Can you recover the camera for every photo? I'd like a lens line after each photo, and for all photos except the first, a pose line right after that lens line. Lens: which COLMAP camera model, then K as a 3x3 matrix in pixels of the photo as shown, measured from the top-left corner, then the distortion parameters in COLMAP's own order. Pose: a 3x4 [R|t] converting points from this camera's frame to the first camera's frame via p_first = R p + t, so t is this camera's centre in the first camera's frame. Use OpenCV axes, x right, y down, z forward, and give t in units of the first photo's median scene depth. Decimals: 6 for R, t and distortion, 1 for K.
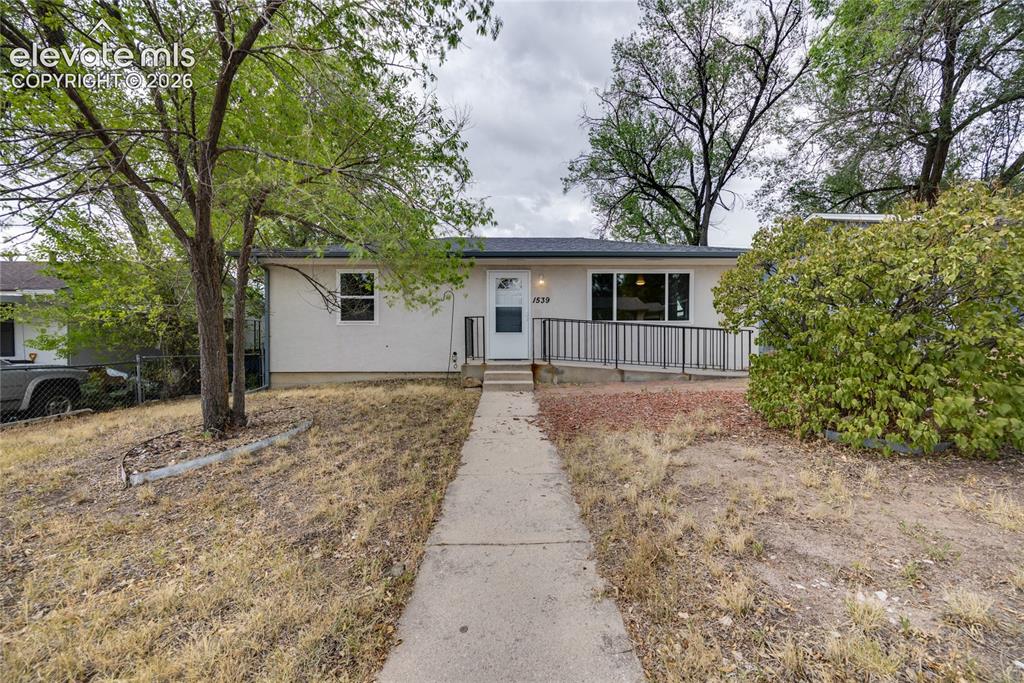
lens RADIAL K [[409.7, 0, 513.9], [0, 409.7, 338.0], [0, 0, 1]] dist [0.002484, -0.000284]
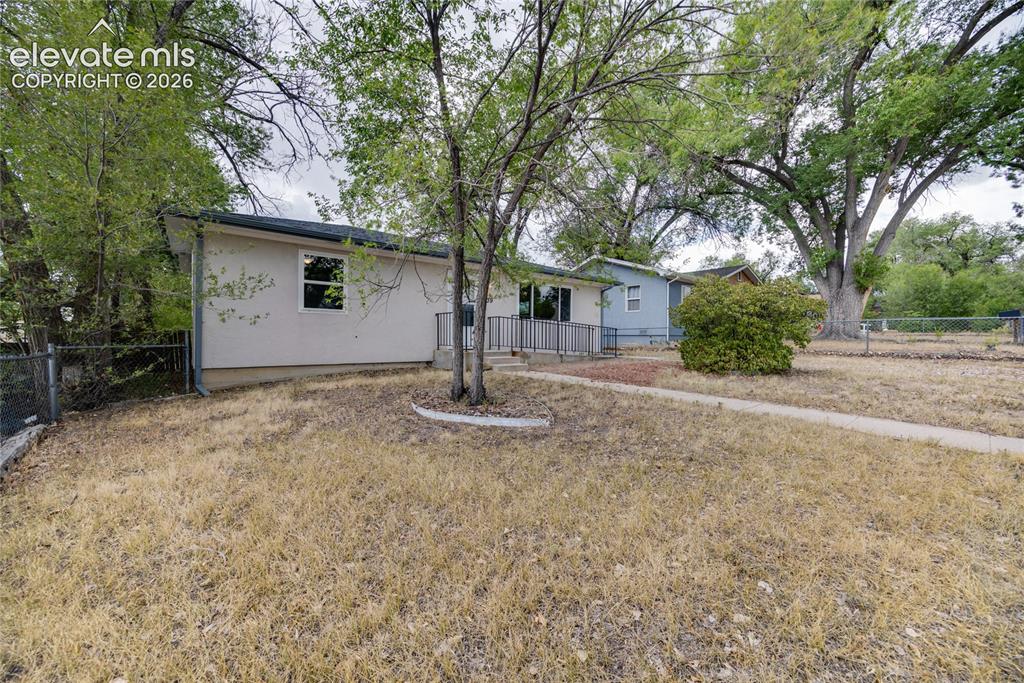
lens RADIAL K [[409.7, 0, 514.4], [0, 409.7, 340.0], [0, 0, 1]] dist [0.002484, -0.000284]
pose [[0.763622, 0.005474, 0.645640, -0.671815], [-0.009083, 0.999956, 0.002265, 0.022680], [-0.645600, -0.007594, 0.763638, 0.017662]]
